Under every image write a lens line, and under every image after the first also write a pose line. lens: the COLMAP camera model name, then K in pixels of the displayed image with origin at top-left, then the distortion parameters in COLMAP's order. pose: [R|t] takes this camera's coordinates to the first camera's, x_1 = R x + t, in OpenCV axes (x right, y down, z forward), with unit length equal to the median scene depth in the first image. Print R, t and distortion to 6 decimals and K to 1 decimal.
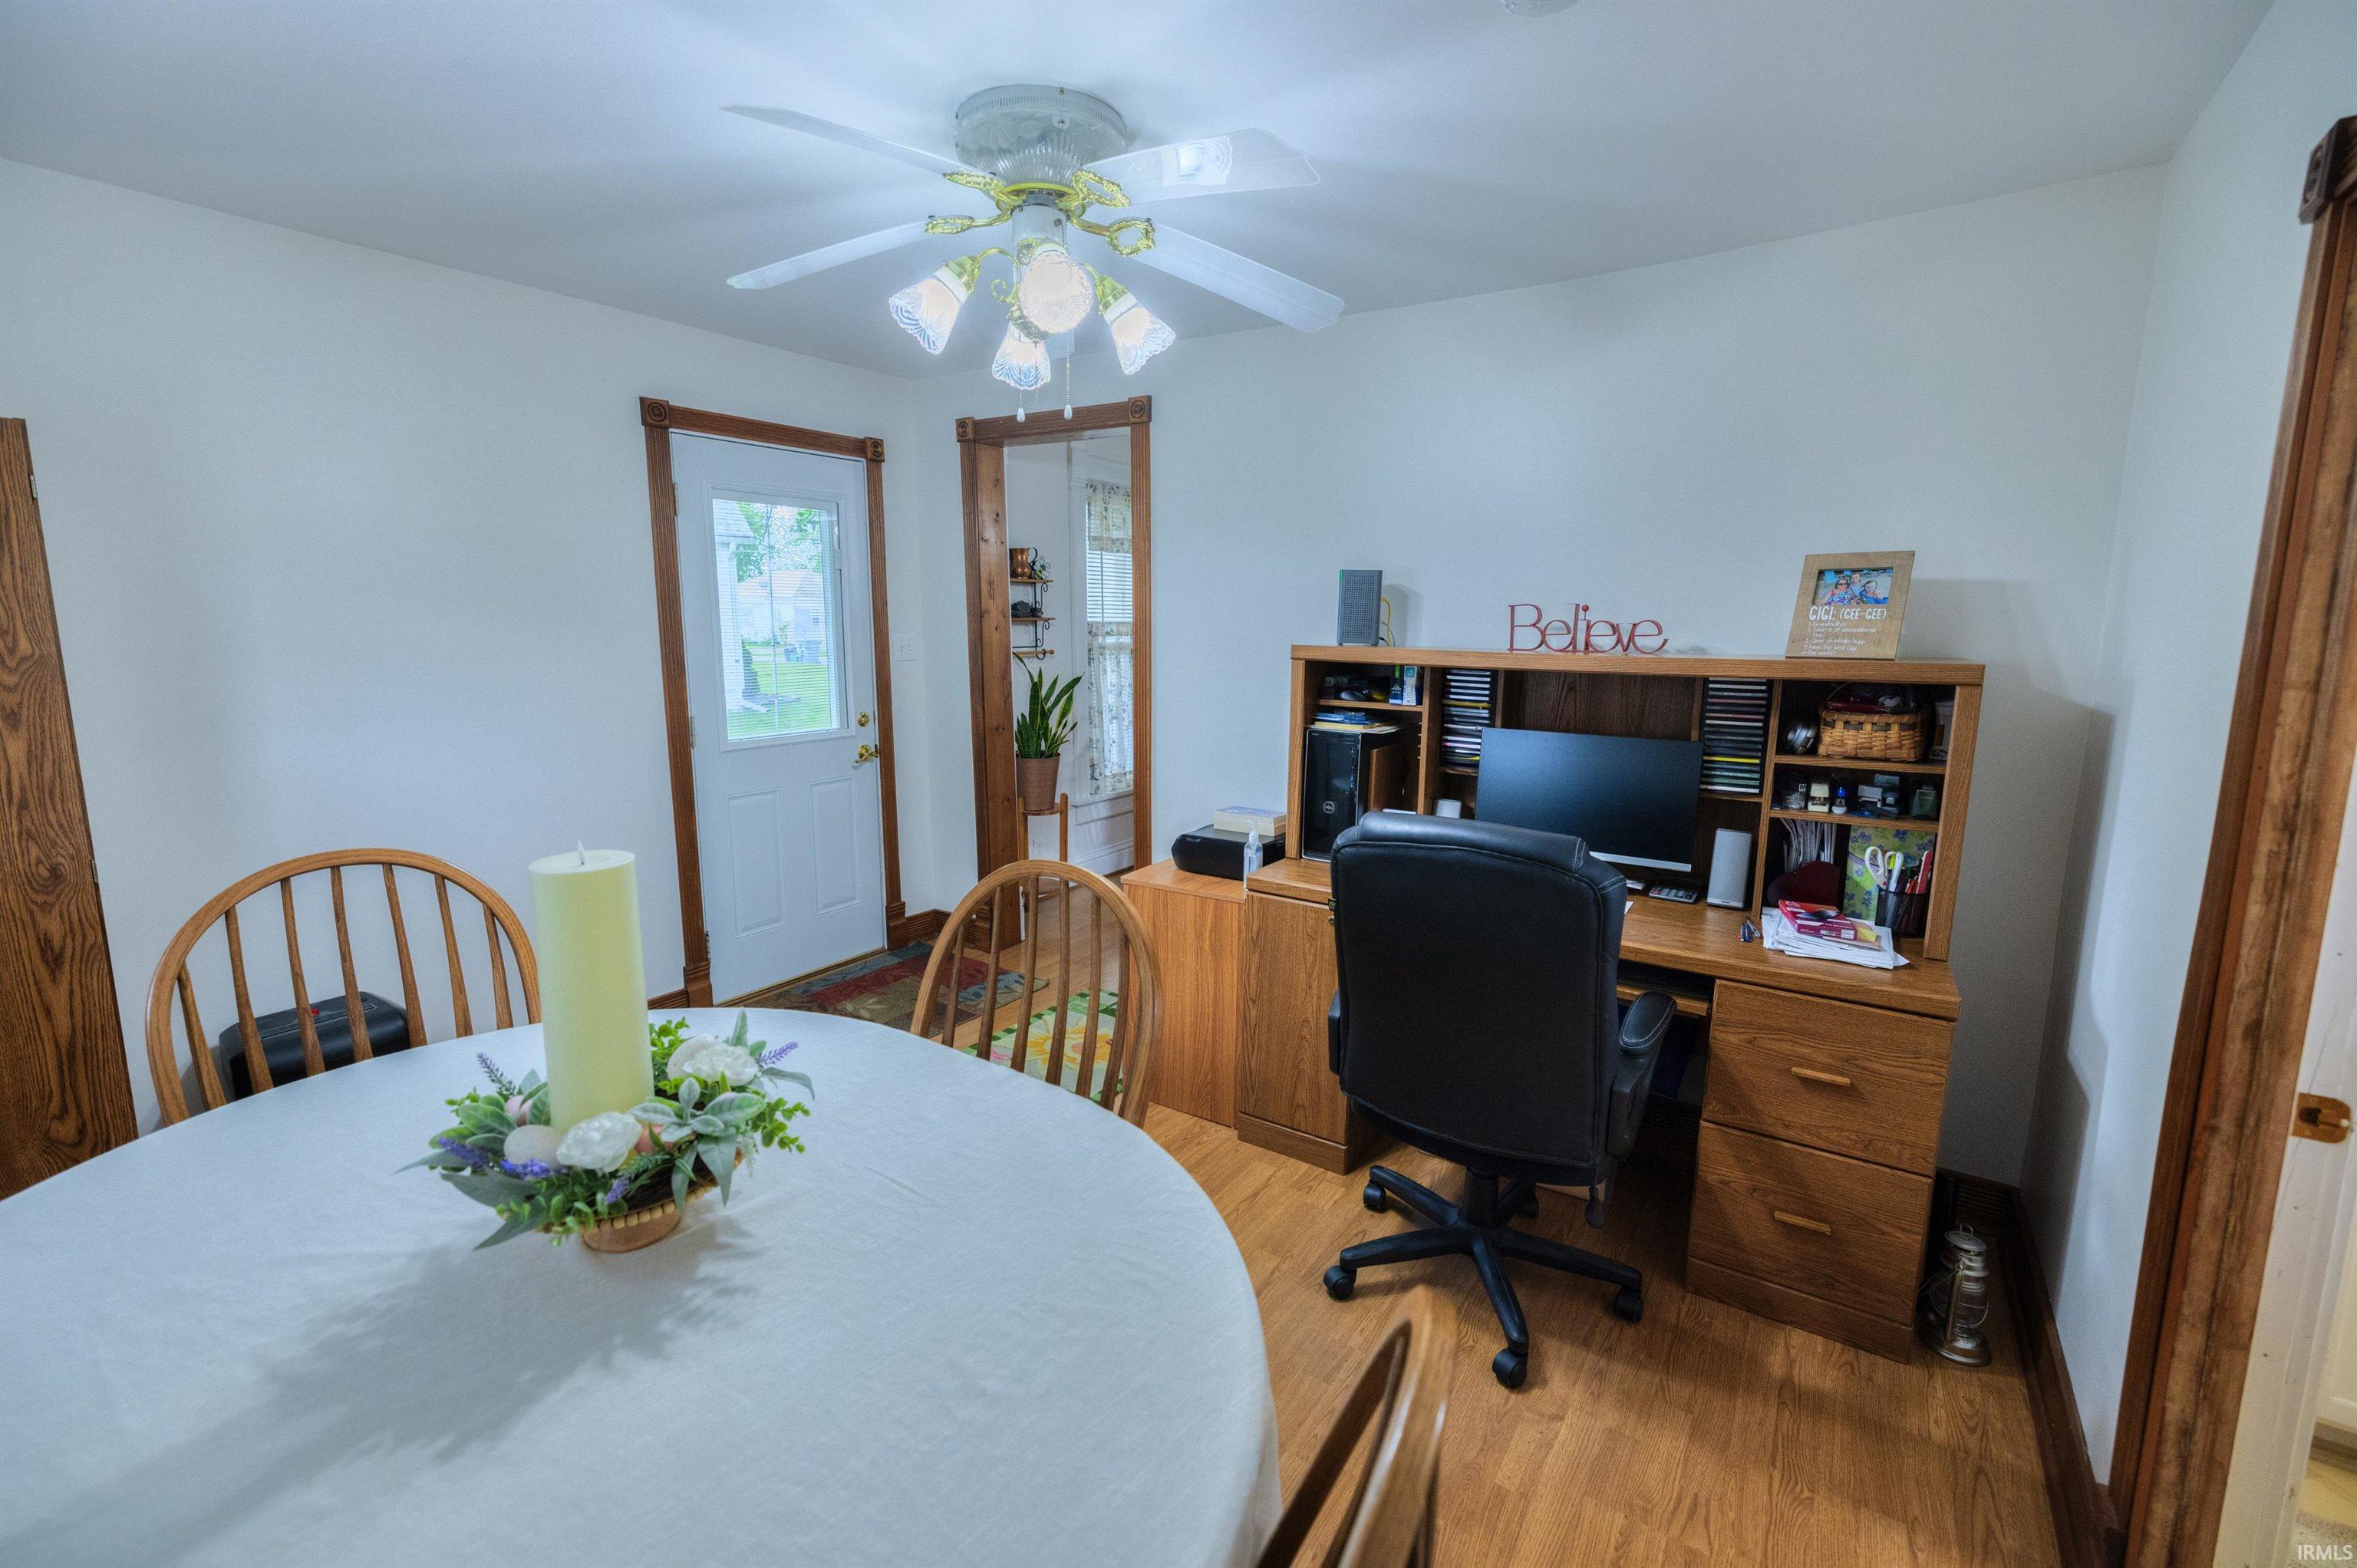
lens RADIAL K [[998.9, 0, 1172.2], [0, 998.9, 775.8], [0, 0, 1]] dist [0.012393, 0.000408]
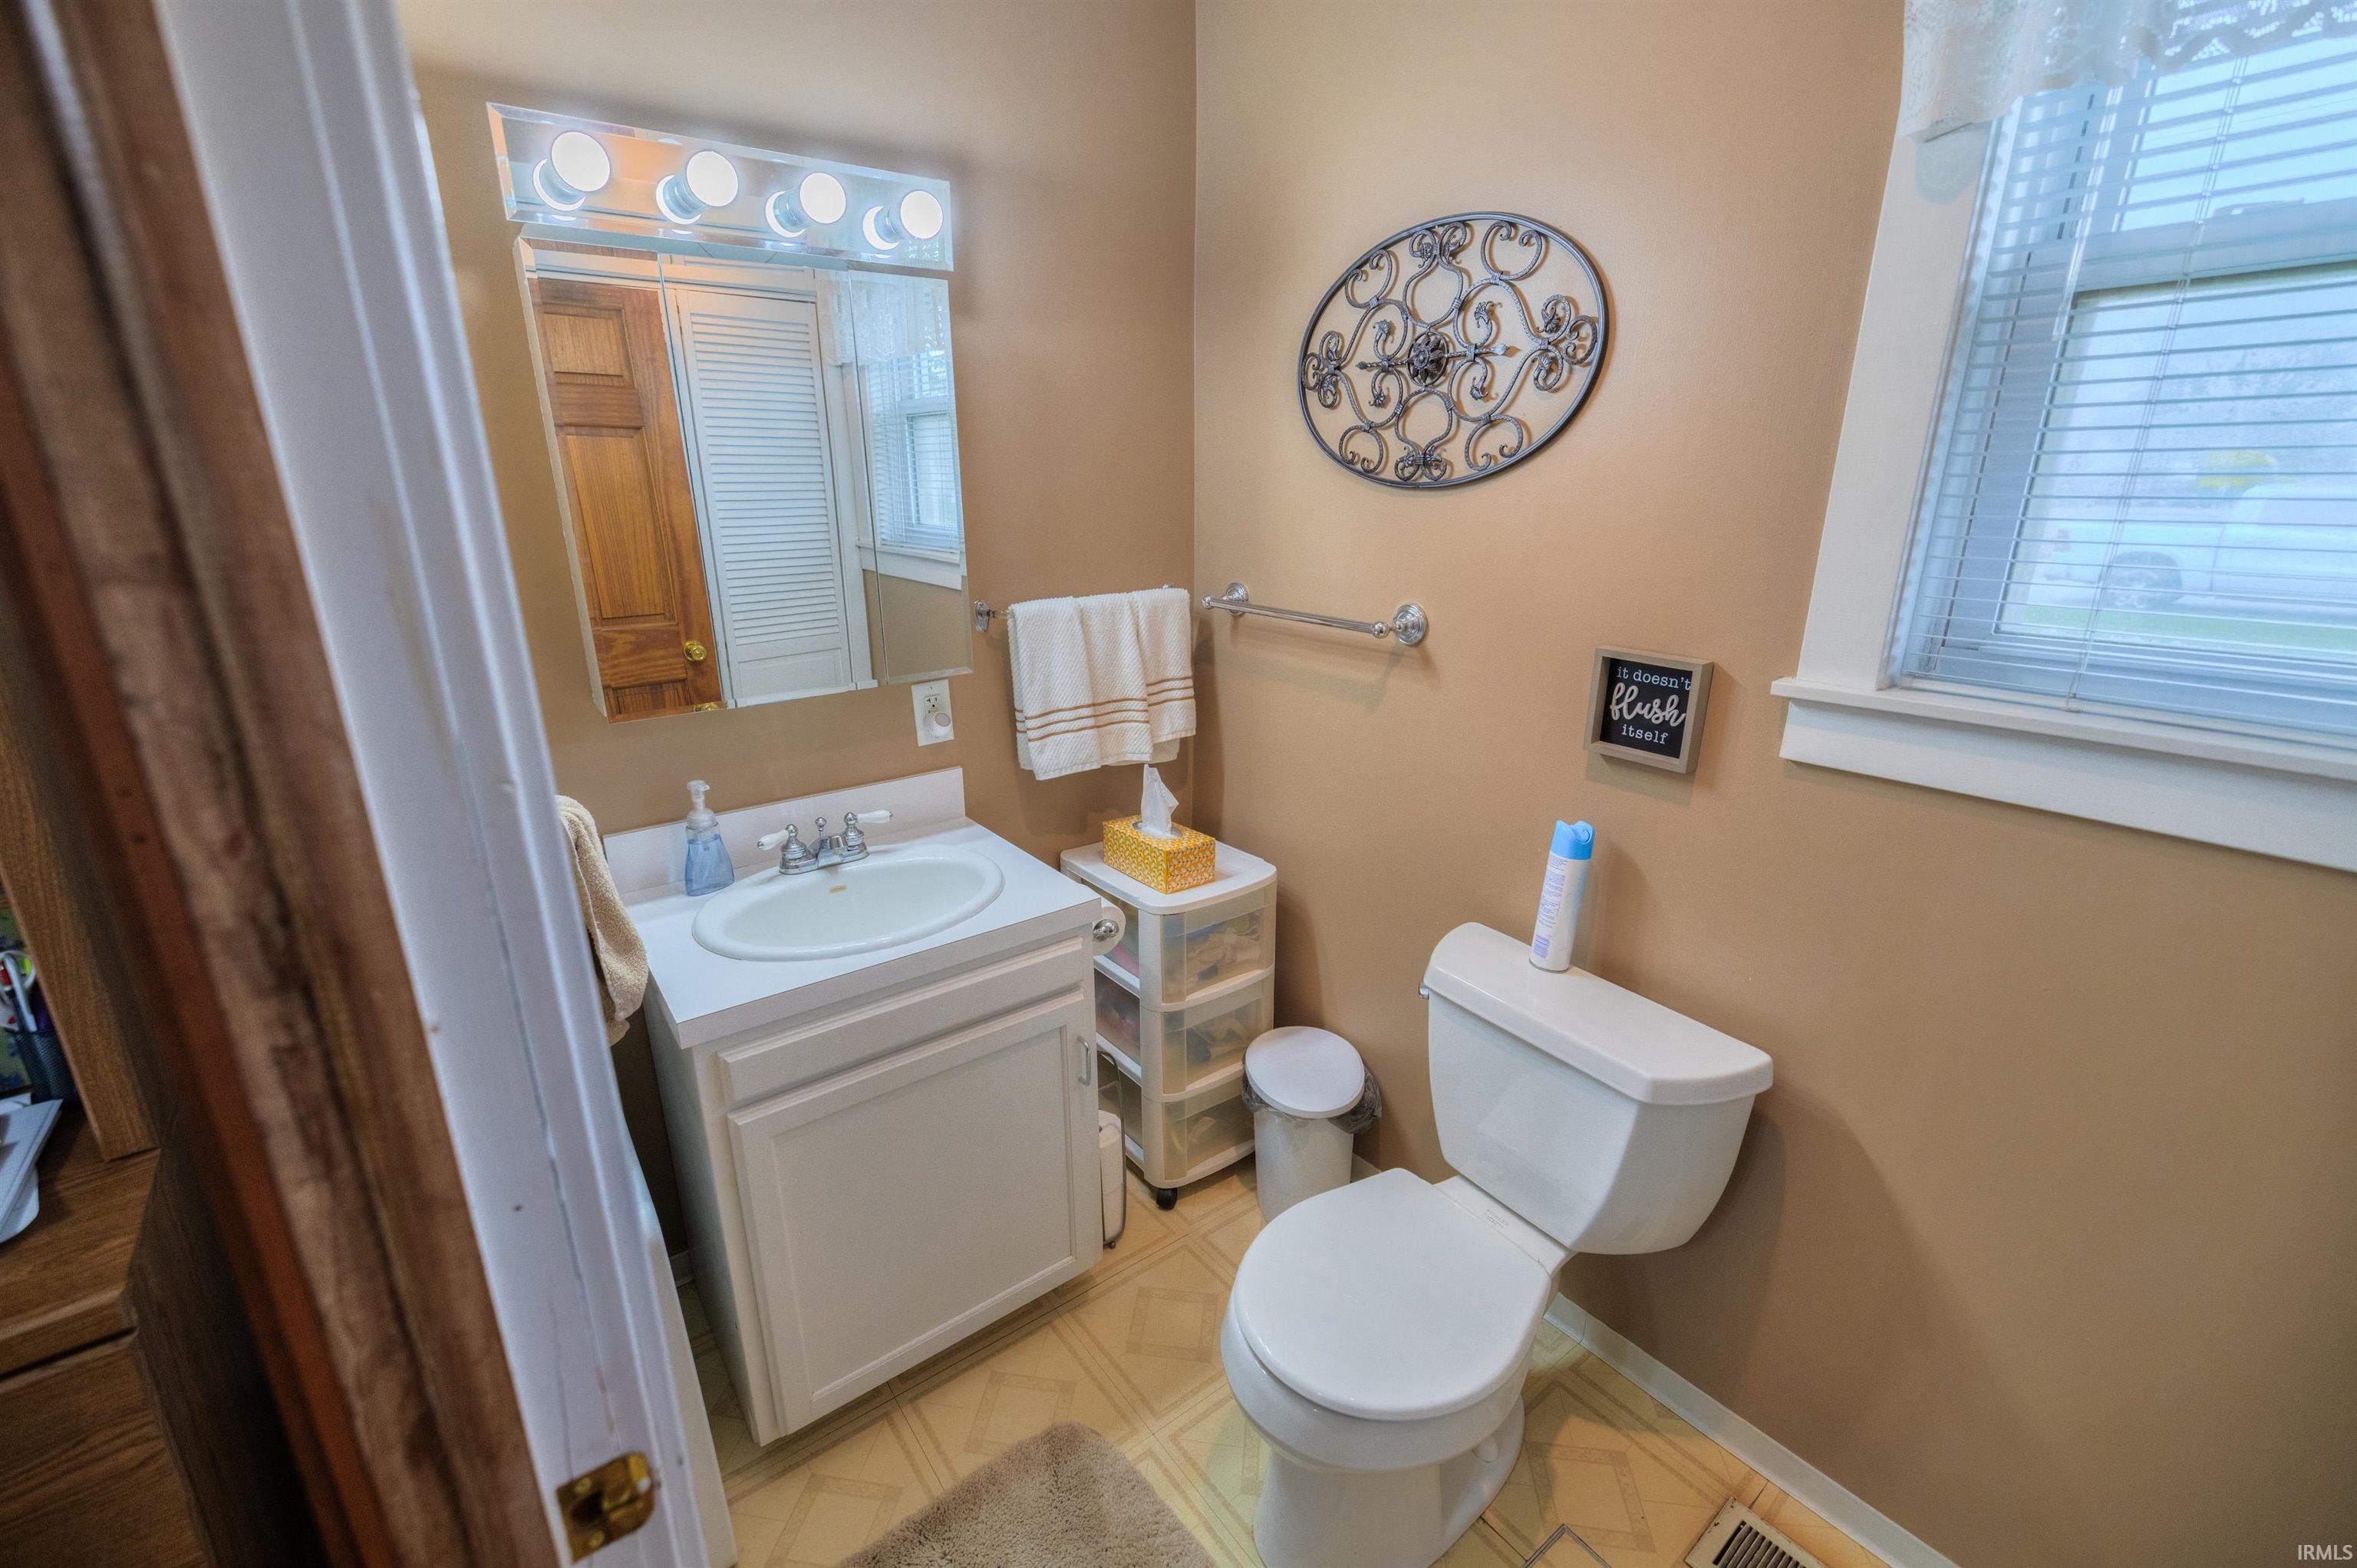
lens RADIAL K [[998.9, 0, 1168.3], [0, 998.9, 781.0], [0, 0, 1]] dist [0.012393, 0.000408]
pose [[0.315177, -0.284666, 0.905334, 0.891660], [0.148661, 0.956986, 0.249153, -0.056259], [-0.937317, 0.056060, 0.343939, 0.585536]]
